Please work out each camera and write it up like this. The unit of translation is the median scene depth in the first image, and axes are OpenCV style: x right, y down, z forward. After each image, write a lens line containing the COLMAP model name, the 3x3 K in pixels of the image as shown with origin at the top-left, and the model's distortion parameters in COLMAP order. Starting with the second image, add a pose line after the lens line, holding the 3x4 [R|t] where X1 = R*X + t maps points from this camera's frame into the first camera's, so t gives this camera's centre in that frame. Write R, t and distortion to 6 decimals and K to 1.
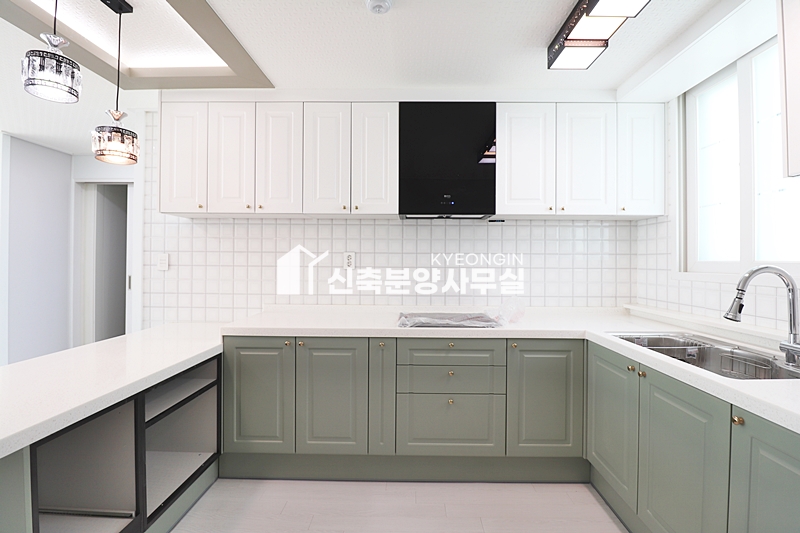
lens RADIAL K [[371.7, 0, 378.7], [0, 371.7, 261.8], [0, 0, 1]] dist [-0.013948, -0.007996]
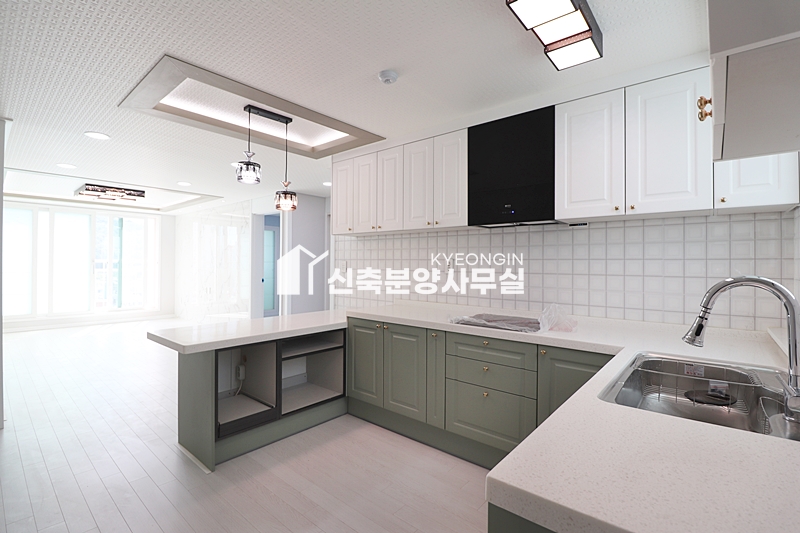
lens RADIAL K [[371.7, 0, 409.2], [0, 371.7, 265.2], [0, 0, 1]] dist [-0.013948, -0.007996]
pose [[0.774954, 0.001606, -0.632016, 0.704969], [-0.005910, 0.999971, -0.004706, -0.000409], [0.631990, 0.007382, 0.774941, 0.001454]]
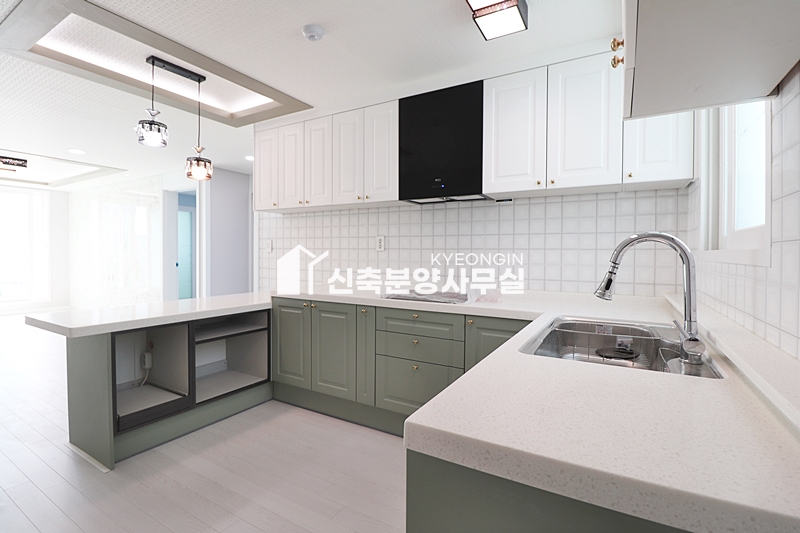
lens RADIAL K [[371.7, 0, 413.1], [0, 371.7, 266.6], [0, 0, 1]] dist [-0.013948, -0.007996]
pose [[0.876601, 0.016787, -0.480926, 0.703975], [-0.007309, 0.999741, 0.021575, 0.053231], [0.481163, -0.015398, 0.876496, 0.037486]]
